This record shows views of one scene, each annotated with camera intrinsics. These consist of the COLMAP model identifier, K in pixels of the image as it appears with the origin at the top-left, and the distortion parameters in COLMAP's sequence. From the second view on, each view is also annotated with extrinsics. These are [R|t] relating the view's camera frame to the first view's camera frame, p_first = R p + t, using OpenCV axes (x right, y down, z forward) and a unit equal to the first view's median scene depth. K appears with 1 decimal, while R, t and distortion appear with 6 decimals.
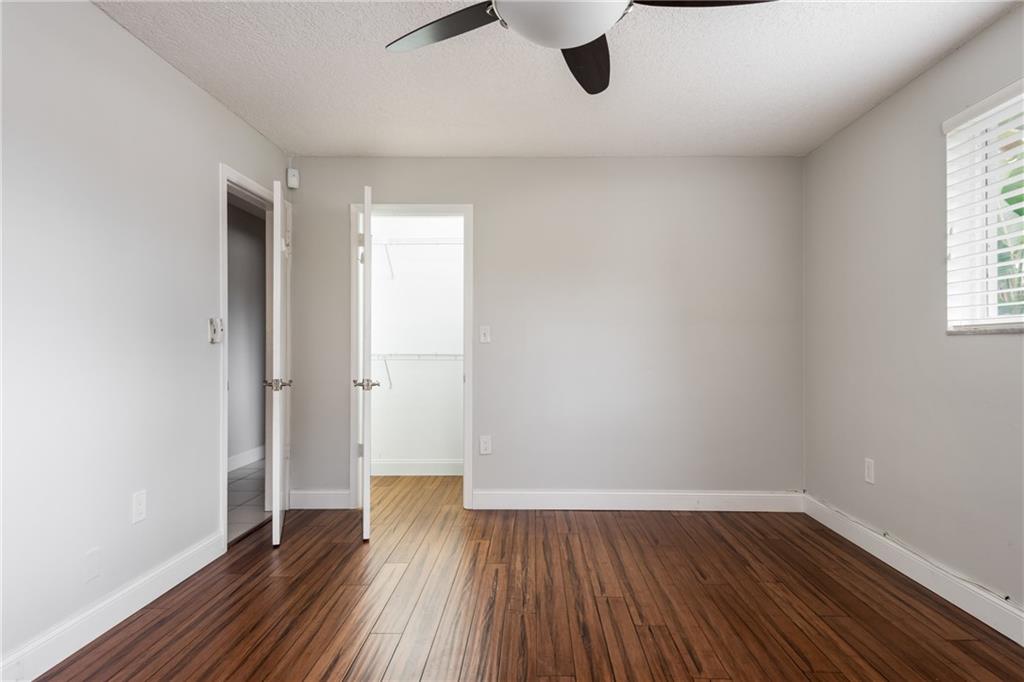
lens RADIAL K [[577.9, 0, 514.2], [0, 577.9, 343.3], [0, 0, 1]] dist [-0.001233, -0.000245]
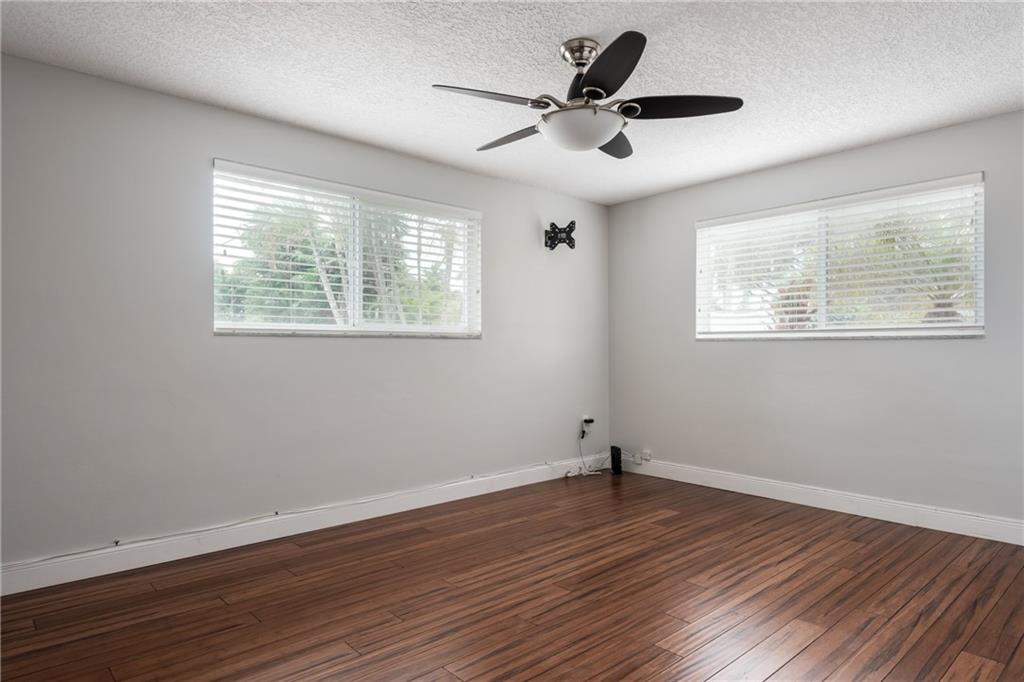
lens RADIAL K [[617.7, 0, 513.1], [0, 617.7, 343.8], [0, 0, 1]] dist [-0.003211, -0.000973]
pose [[-0.703846, 0.007577, 0.710312, -0.659209], [-0.006722, 0.999827, -0.017327, 0.022587], [-0.710321, -0.016970, -0.703673, 1.555738]]
